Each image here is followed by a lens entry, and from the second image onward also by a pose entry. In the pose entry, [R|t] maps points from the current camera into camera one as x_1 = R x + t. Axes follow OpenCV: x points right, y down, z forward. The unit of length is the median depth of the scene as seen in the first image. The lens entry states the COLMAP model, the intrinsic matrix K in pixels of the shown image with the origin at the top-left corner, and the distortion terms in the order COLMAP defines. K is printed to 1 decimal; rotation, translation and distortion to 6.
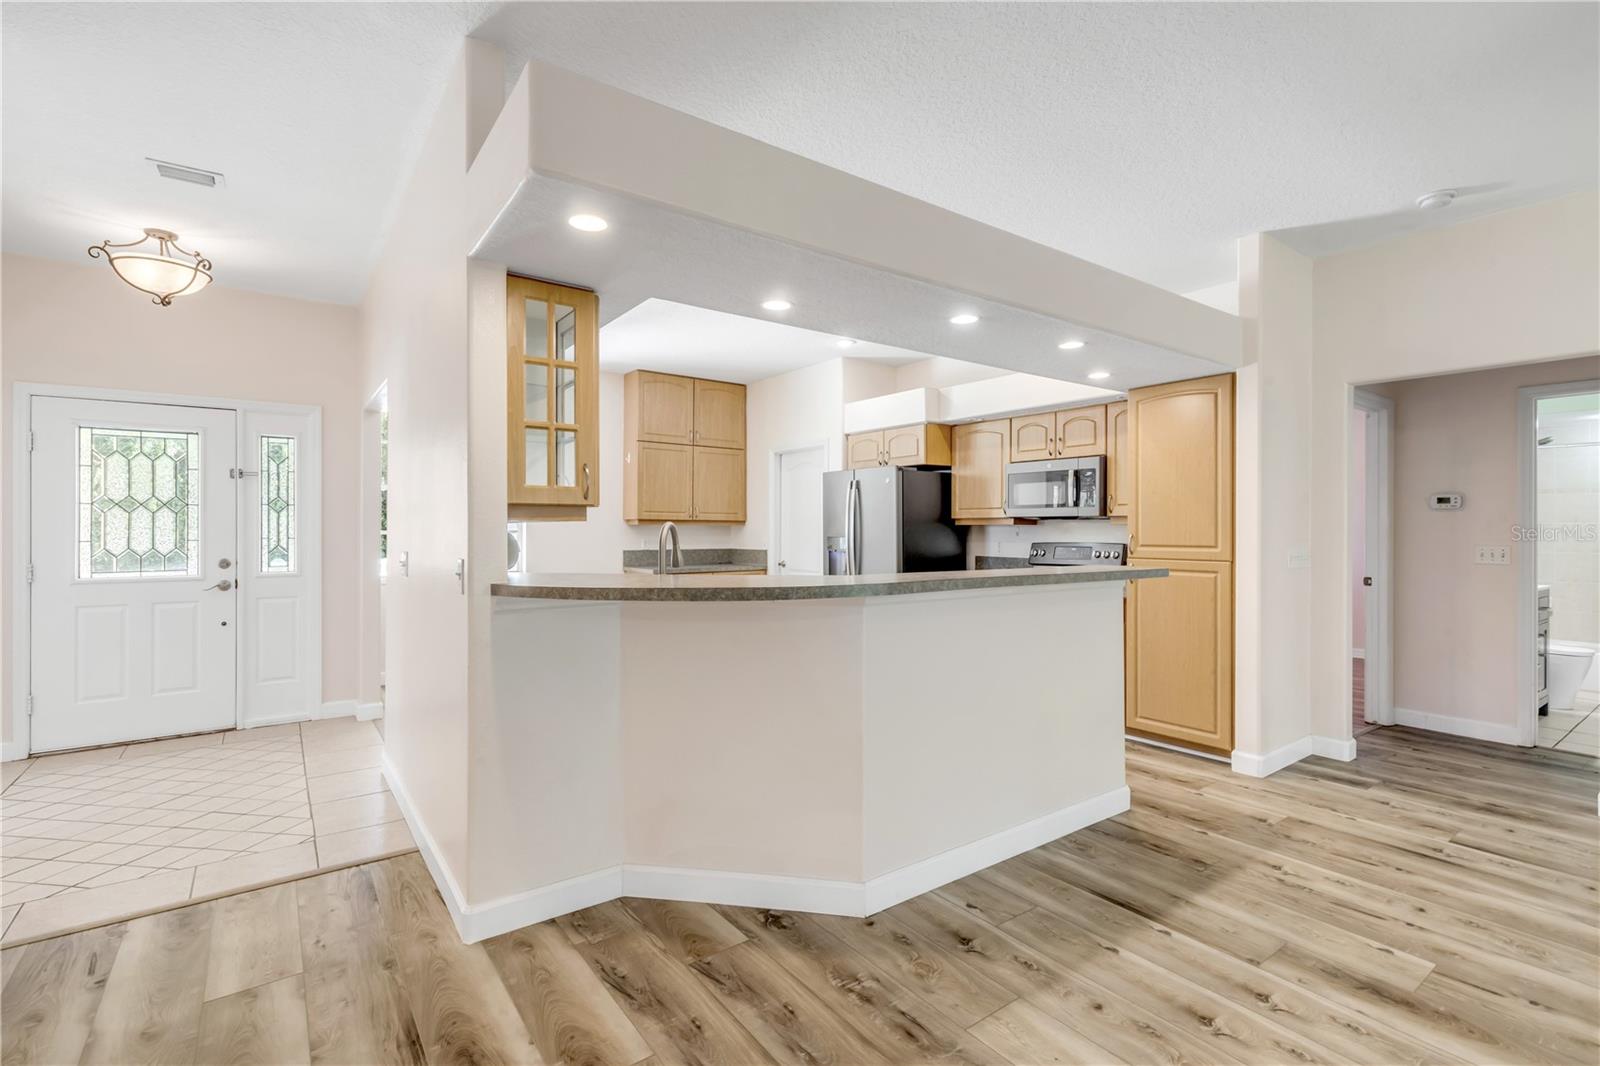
lens RADIAL K [[726.6, 0, 801.9], [0, 726.6, 526.2], [0, 0, 1]] dist [0.006997, -0.002470]
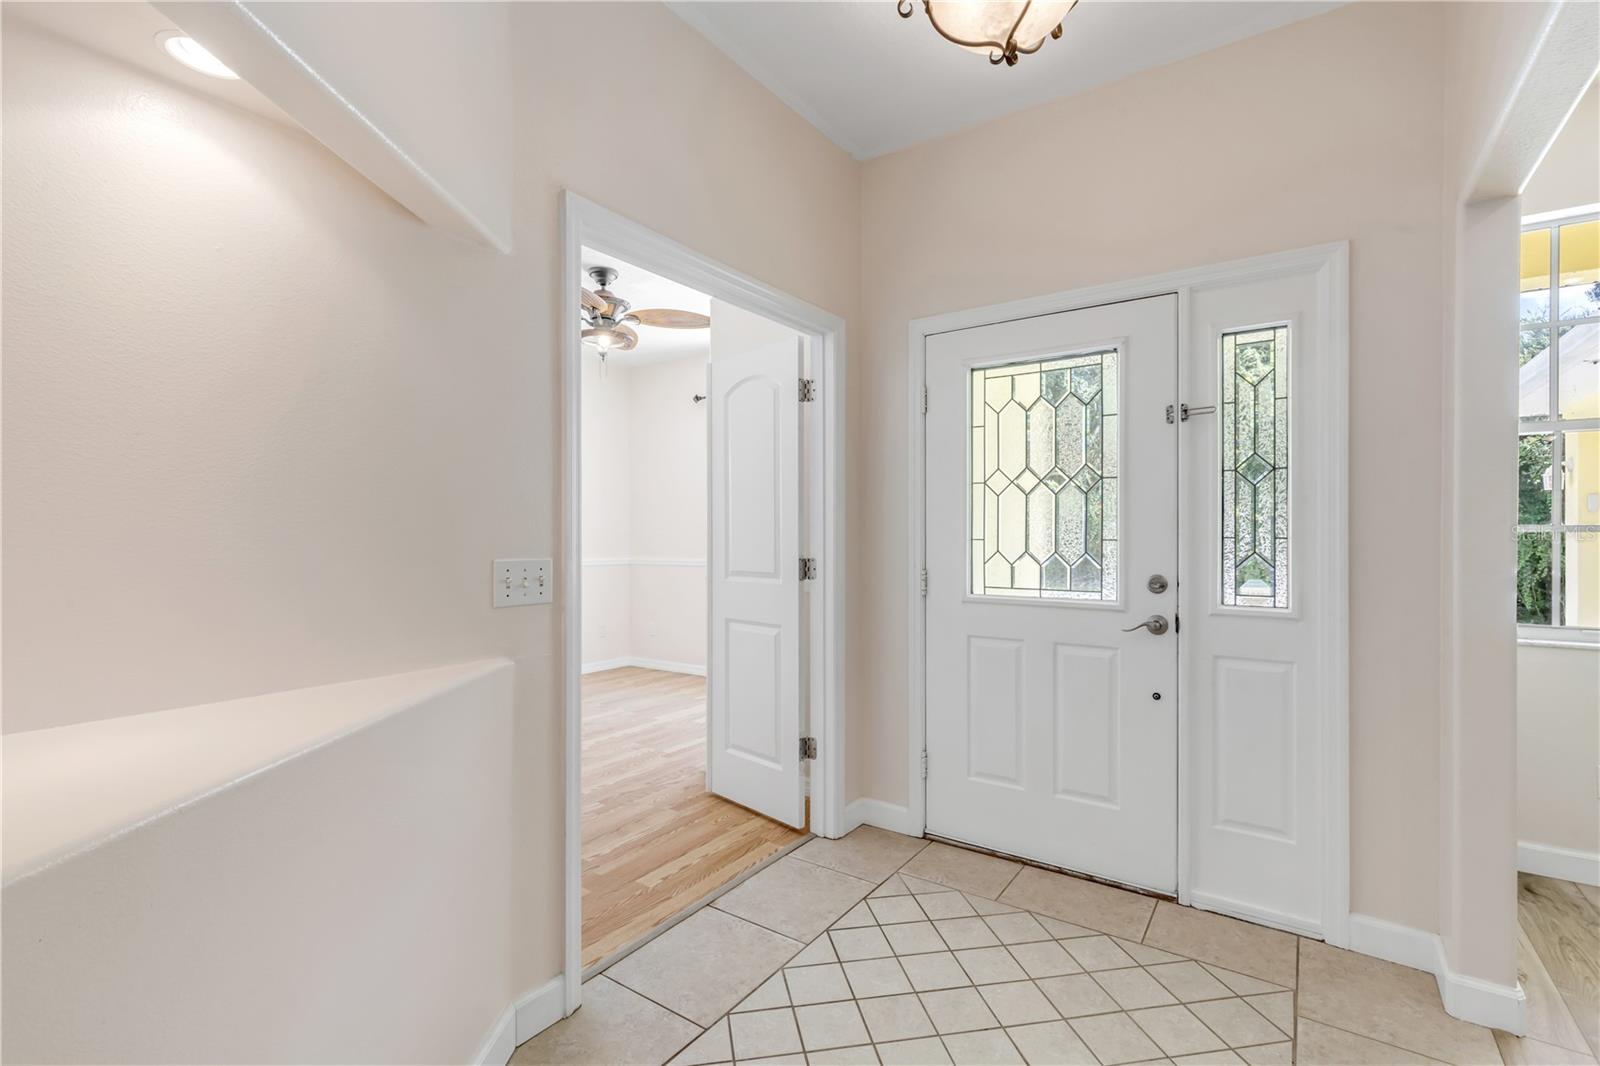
lens RADIAL K [[726.6, 0, 797.1], [0, 726.6, 534.0], [0, 0, 1]] dist [0.006997, -0.002470]
pose [[0.318262, 0.006960, -0.947977, -0.367938], [0.005727, 0.999941, 0.009264, 0.007893], [0.947985, -0.008377, 0.318203, 0.576336]]
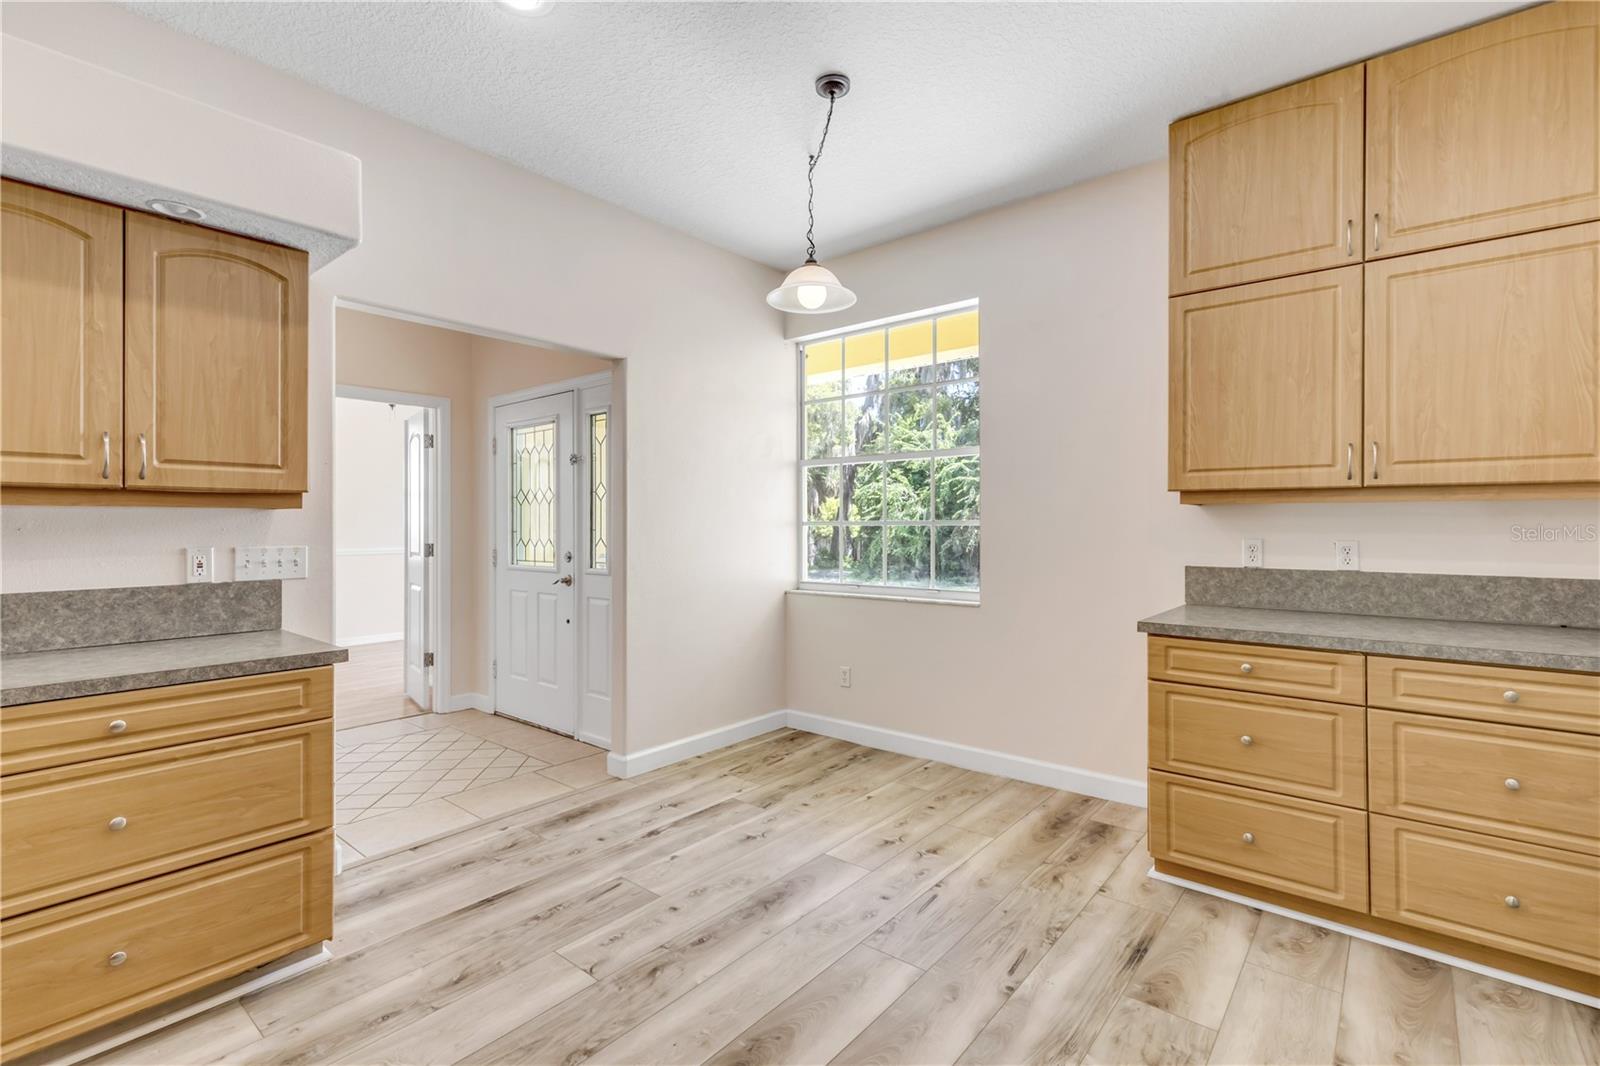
lens RADIAL K [[726.6, 0, 797.8], [0, 726.6, 523.1], [0, 0, 1]] dist [0.006997, -0.002470]
pose [[0.235433, -0.002614, -0.971887, 0.180827], [0.007408, 0.999972, -0.000895, 0.010824], [0.971862, -0.006989, 0.235446, 1.061514]]
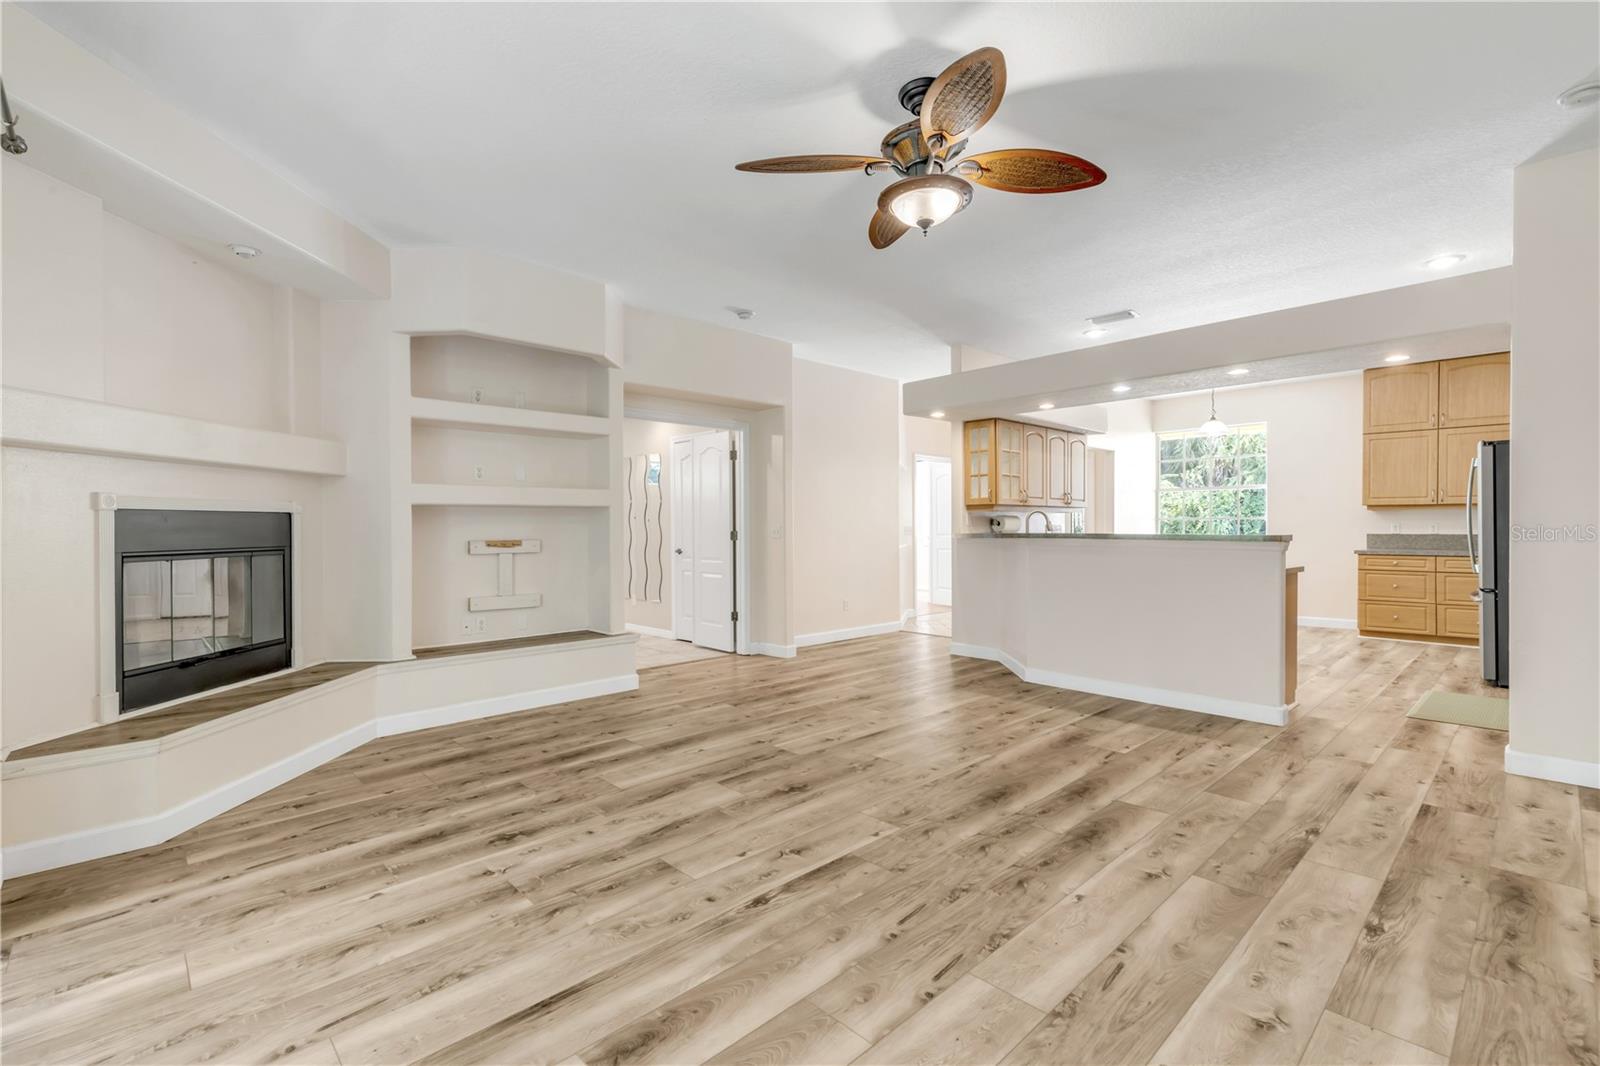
lens RADIAL K [[726.6, 0, 793.4], [0, 726.6, 530.2], [0, 0, 1]] dist [0.006997, -0.002470]
pose [[0.126135, 0.004439, -0.992003, 1.156022], [0.007477, 0.999957, 0.005425, 0.023986], [0.991985, -0.008101, 0.126096, -0.000283]]
